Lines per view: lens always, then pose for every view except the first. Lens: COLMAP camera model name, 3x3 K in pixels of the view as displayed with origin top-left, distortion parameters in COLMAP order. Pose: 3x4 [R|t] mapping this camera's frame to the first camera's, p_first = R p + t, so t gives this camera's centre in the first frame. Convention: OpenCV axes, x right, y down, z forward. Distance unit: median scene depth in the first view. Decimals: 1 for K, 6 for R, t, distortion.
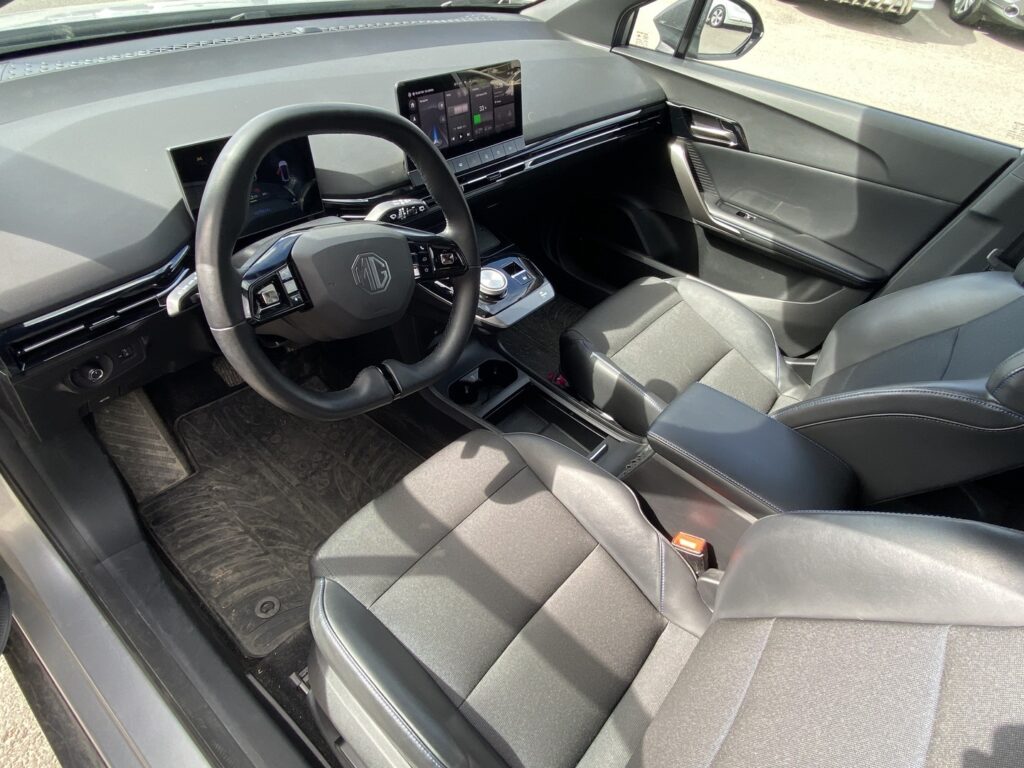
lens RADIAL K [[569.1, 0, 512.0], [0, 569.1, 384.0], [0, 0, 1]] dist [0.070044, -0.066882]
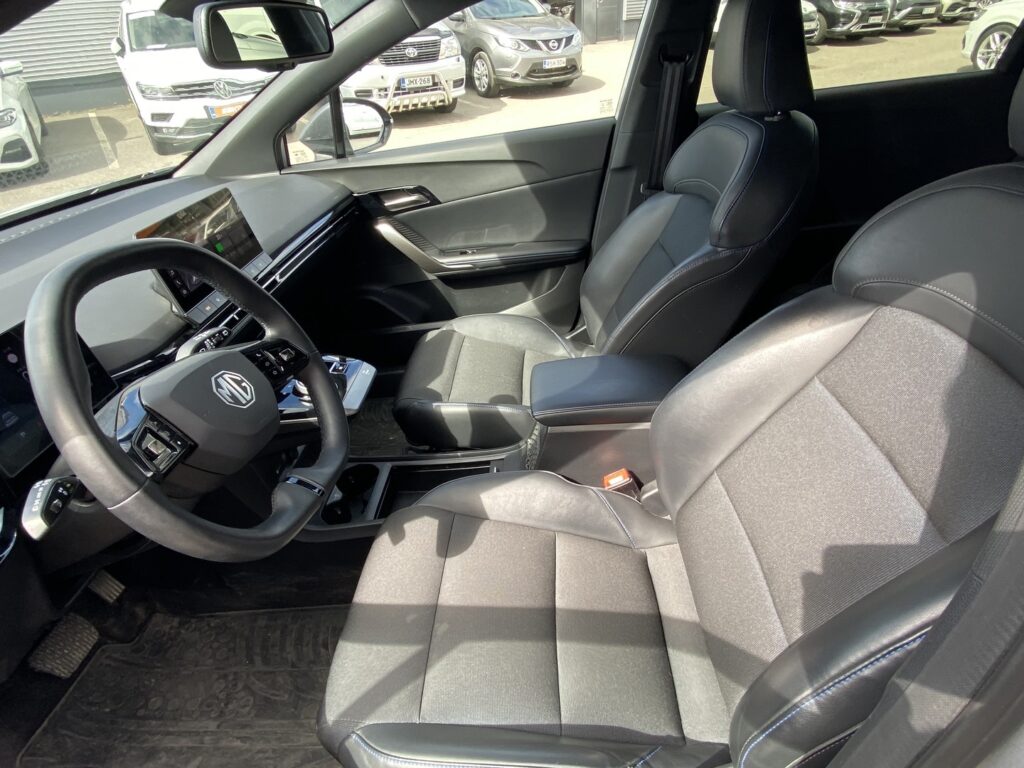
lens RADIAL K [[569.1, 0, 512.0], [0, 569.1, 384.0], [0, 0, 1]] dist [0.070044, -0.066882]
pose [[0.772321, -0.490741, 0.403353, -0.155658], [0.557816, 0.827718, -0.061033, 0.061817], [-0.303911, 0.272134, 0.913007, 0.005617]]
